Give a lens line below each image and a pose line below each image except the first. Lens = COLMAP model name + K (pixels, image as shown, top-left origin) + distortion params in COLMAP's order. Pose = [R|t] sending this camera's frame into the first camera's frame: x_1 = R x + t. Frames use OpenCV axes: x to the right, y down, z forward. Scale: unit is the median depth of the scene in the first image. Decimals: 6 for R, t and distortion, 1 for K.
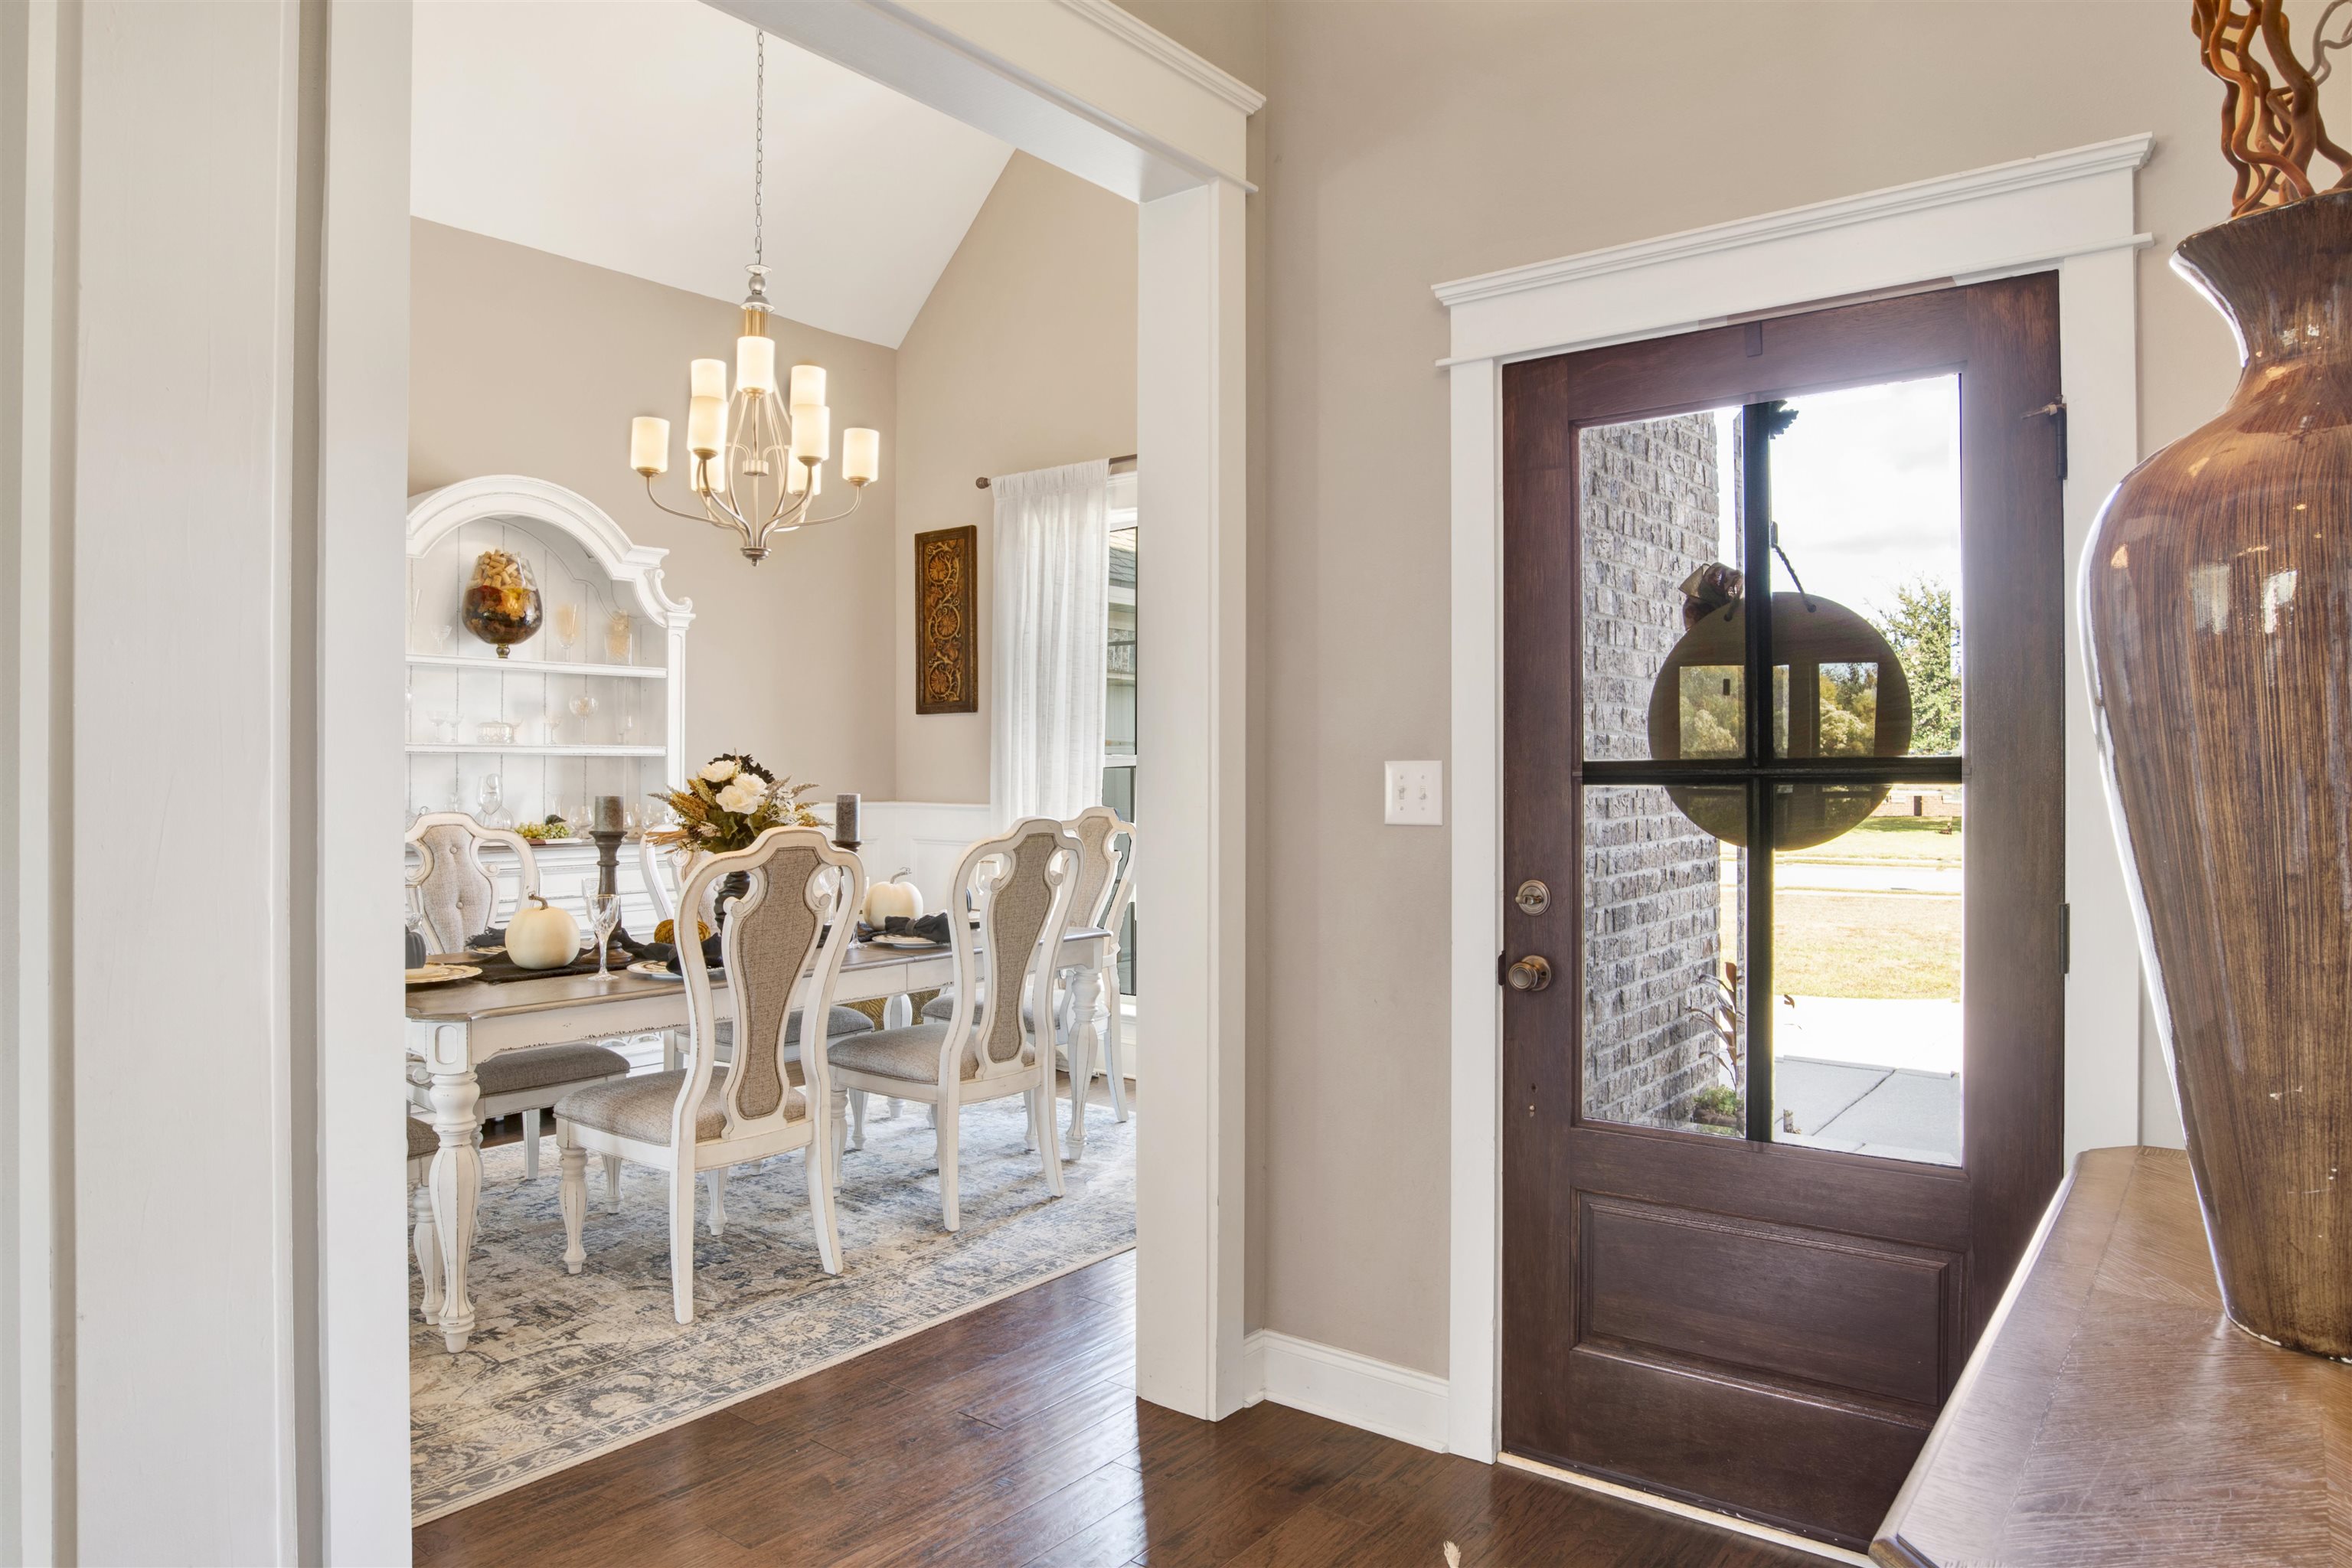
lens RADIAL K [[1470.2, 0, 1177.8], [0, 1470.2, 779.9], [0, 0, 1]] dist [-0.068973, 0.030748]
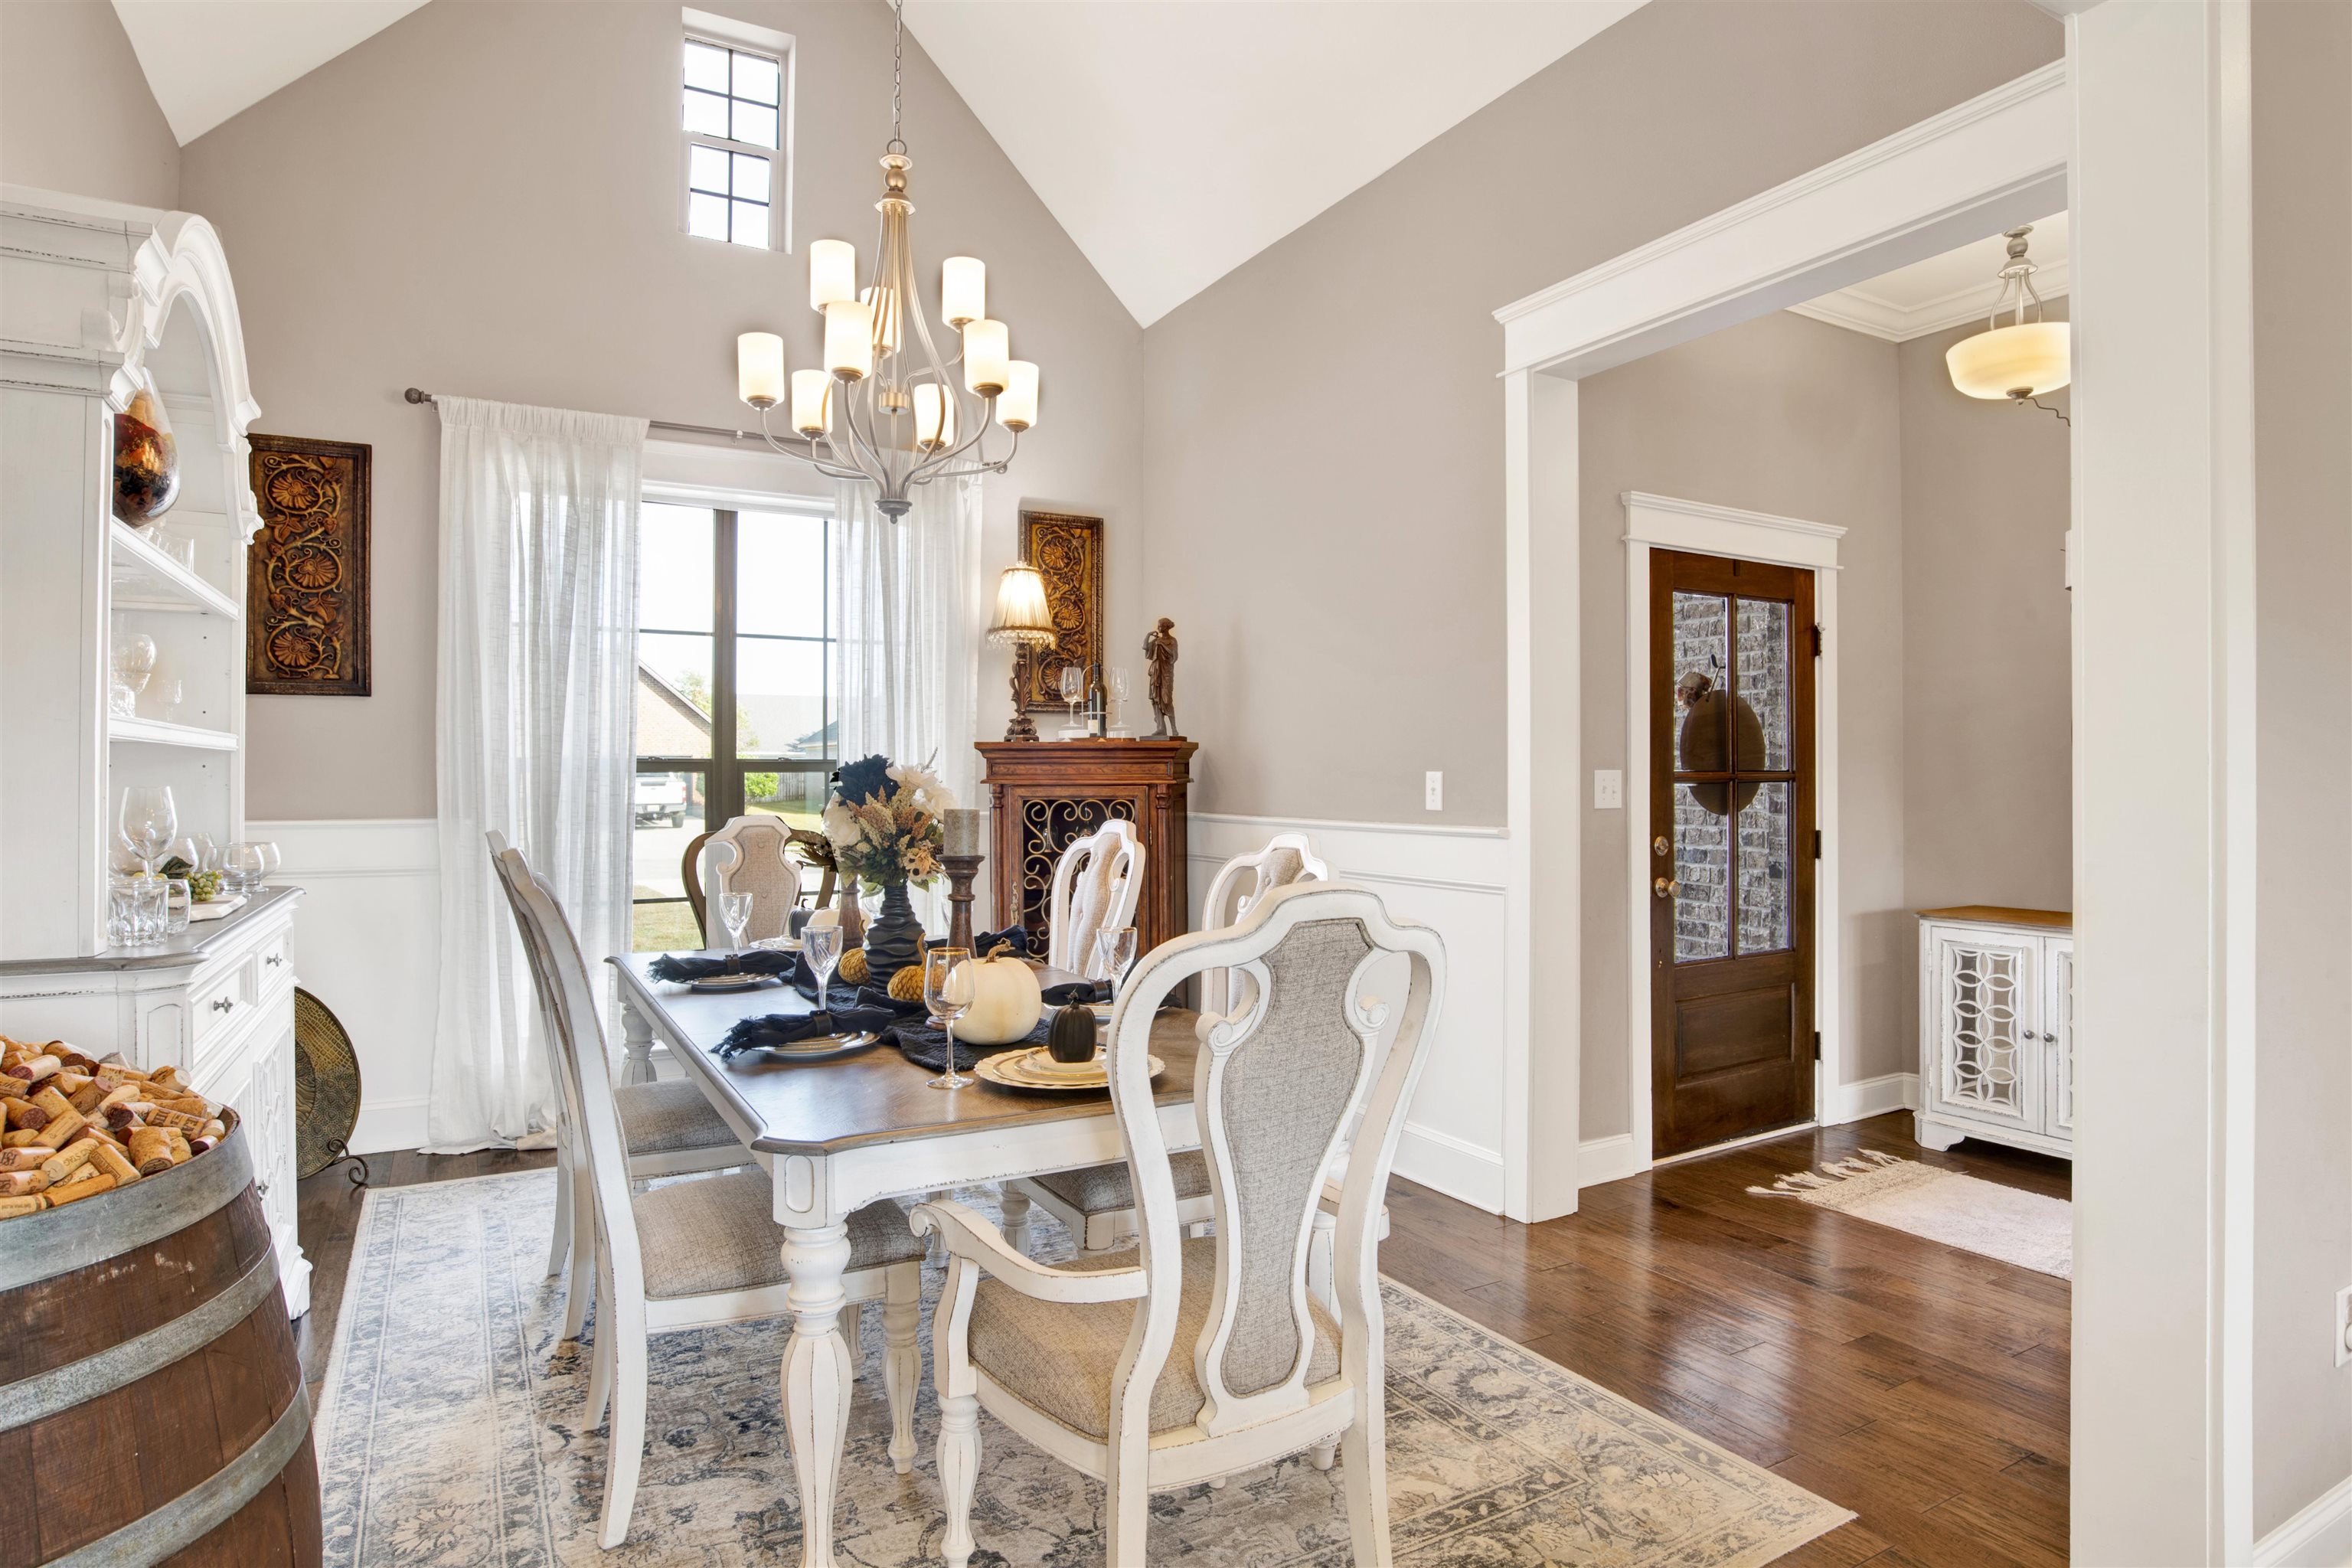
lens RADIAL K [[1306.9, 0, 1176.6], [0, 1306.9, 772.9], [0, 0, 1]] dist [-0.064162, 0.025975]
pose [[0.383540, -0.002038, 0.923522, -1.364838], [0.004162, 0.999991, 0.000478, -0.012954], [-0.923515, 0.003661, 0.383545, 0.870468]]
